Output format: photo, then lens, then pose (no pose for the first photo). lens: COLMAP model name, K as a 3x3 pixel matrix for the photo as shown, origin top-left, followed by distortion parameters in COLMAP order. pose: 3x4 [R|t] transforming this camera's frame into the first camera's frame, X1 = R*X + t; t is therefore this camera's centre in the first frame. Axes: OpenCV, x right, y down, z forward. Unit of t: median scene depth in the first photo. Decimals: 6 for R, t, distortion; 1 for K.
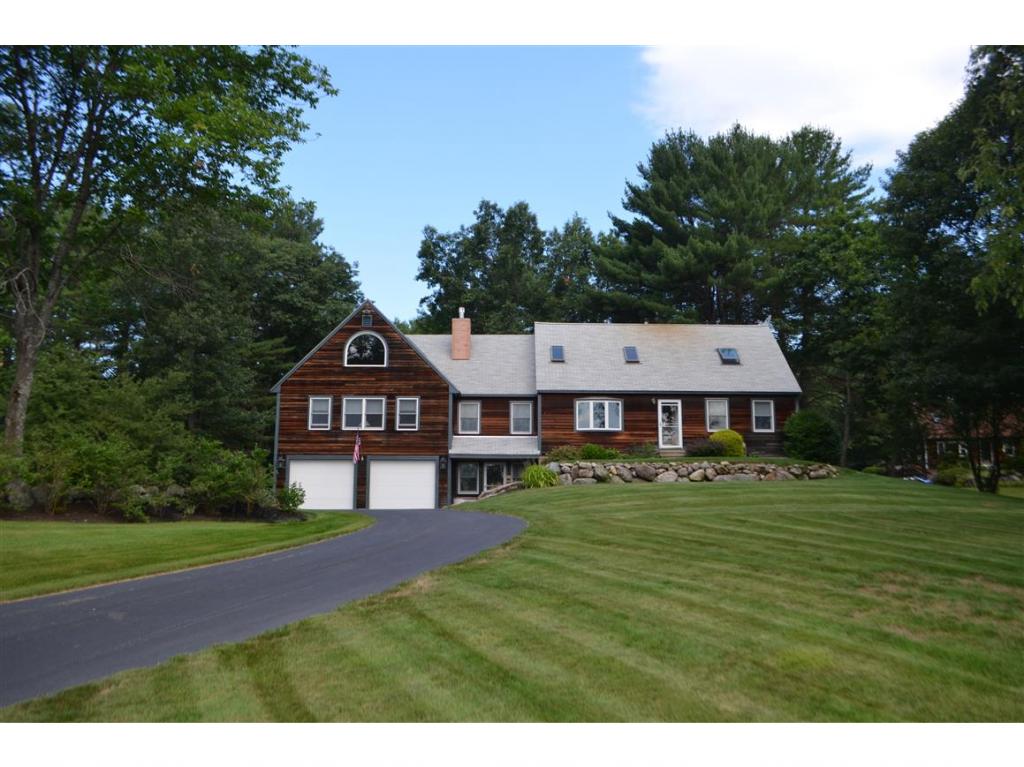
lens RADIAL K [[811.5, 0, 512.3], [0, 811.5, 405.1], [0, 0, 1]] dist [-0.093550, 0.000956]
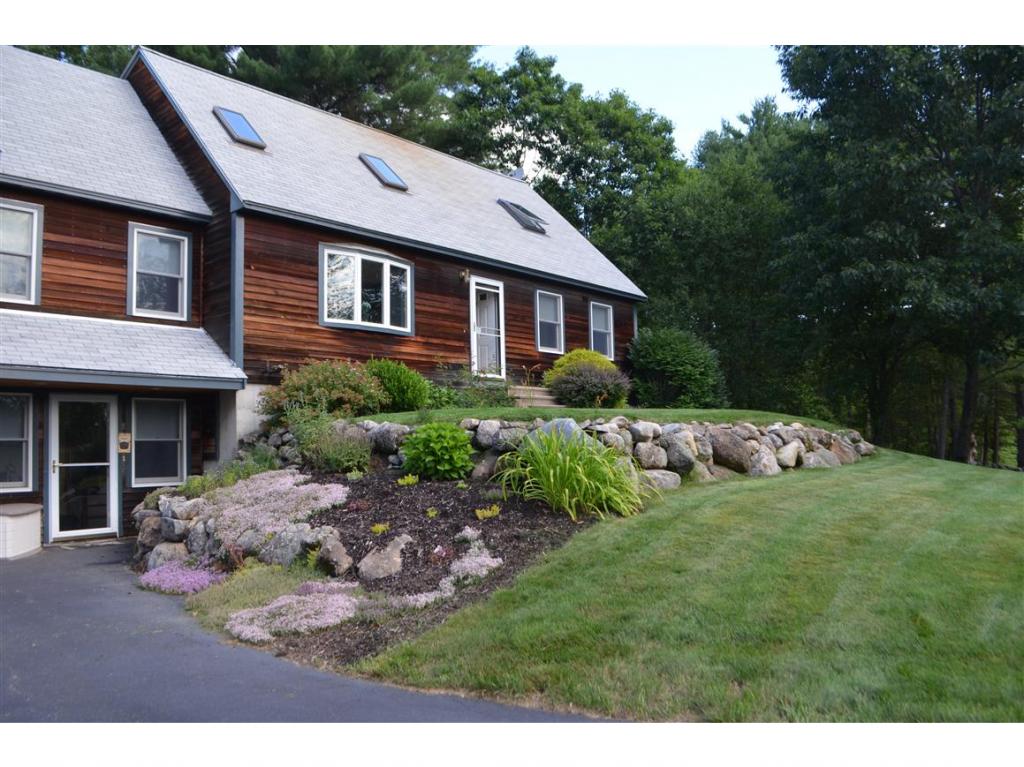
lens RADIAL K [[811.5, 0, 512.3], [0, 811.5, 405.1], [0, 0, 1]] dist [-0.093550, 0.000956]
pose [[0.658375, 0.026161, 0.752235, -0.153743], [-0.094153, 0.994408, 0.047823, 0.043465], [-0.746778, -0.102311, 0.657157, 0.666574]]
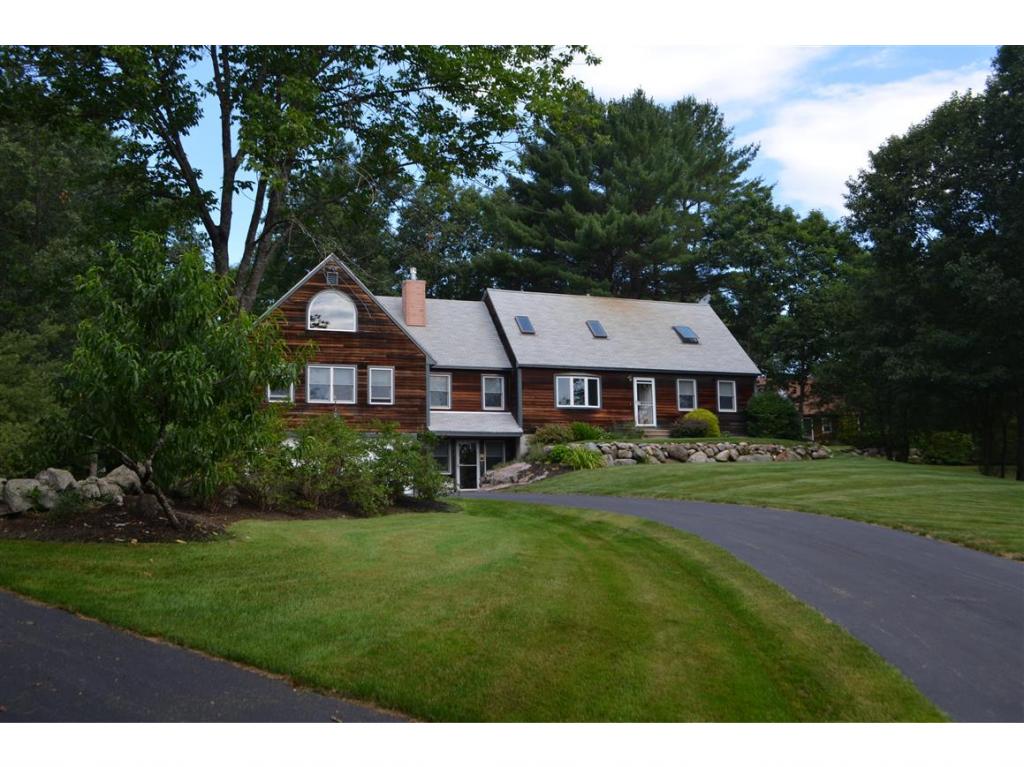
lens RADIAL K [[925.2, 0, 512.0], [0, 925.2, 383.5], [0, 0, 1]] dist [-0.067392, -0.001724]
pose [[0.941879, 0.023956, 0.335096, -0.335928], [-0.030433, 0.999437, 0.014091, -0.010585], [-0.334570, -0.023470, 0.942078, -0.010553]]
